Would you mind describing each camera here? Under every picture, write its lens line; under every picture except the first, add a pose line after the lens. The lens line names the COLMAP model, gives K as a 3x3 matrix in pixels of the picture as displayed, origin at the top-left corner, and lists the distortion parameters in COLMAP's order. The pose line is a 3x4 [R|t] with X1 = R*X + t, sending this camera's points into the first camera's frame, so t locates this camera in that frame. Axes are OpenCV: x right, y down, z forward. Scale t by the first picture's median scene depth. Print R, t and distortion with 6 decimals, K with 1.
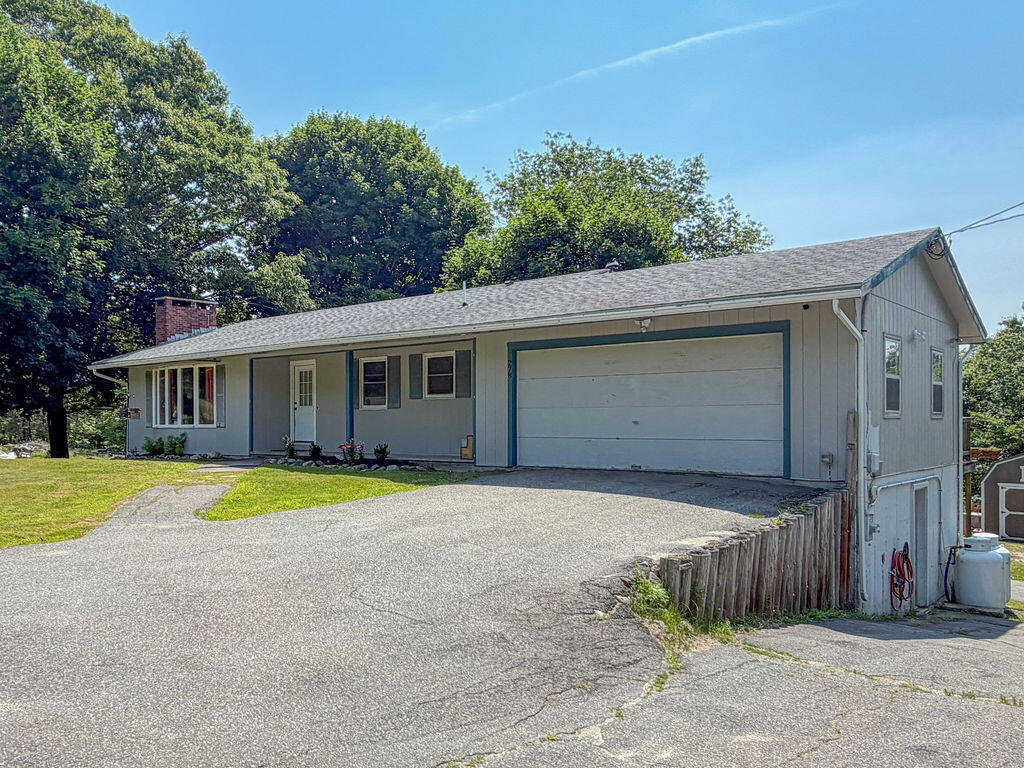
lens RADIAL K [[828.2, 0, 433.2], [0, 828.2, 416.5], [0, 0, 1]] dist [0.004550, -0.000786]
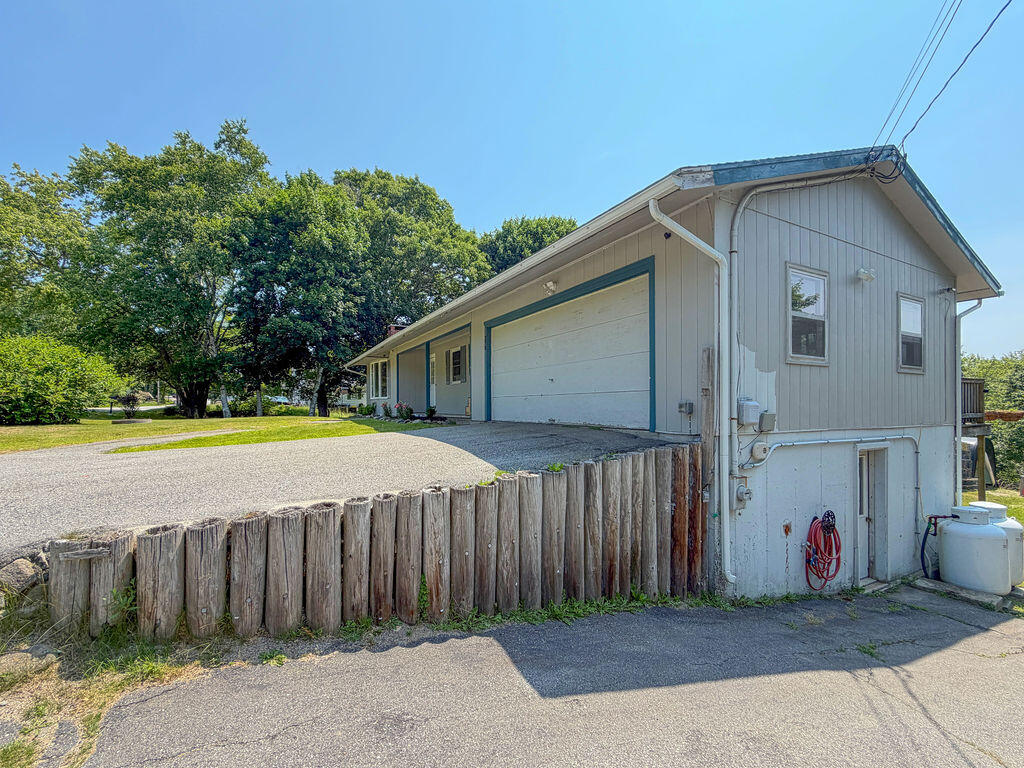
lens RADIAL K [[433.3, 0, 503.1], [0, 433.3, 404.4], [0, 0, 1]] dist [0.002223, 0.000184]
pose [[0.941714, -0.000499, -0.336414, 0.325505], [0.000515, 1.000000, -0.000042, 0.034005], [0.336414, -0.000133, 0.941714, 0.377183]]
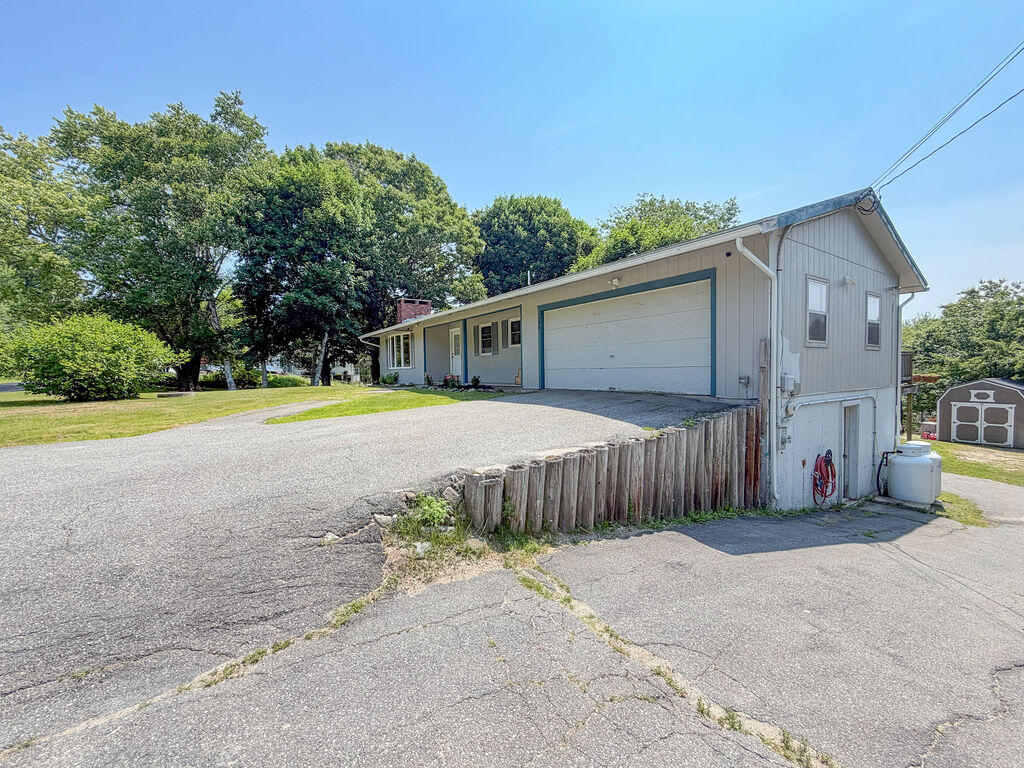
lens RADIAL K [[417.3, 0, 512.0], [0, 417.3, 384.0], [0, 0, 1]] dist [-0.000098, -0.000034]
pose [[0.973249, -0.004877, -0.229699, 0.208885], [0.014074, 0.999163, 0.038421, 0.020813], [0.229320, -0.040626, 0.972503, 0.245300]]
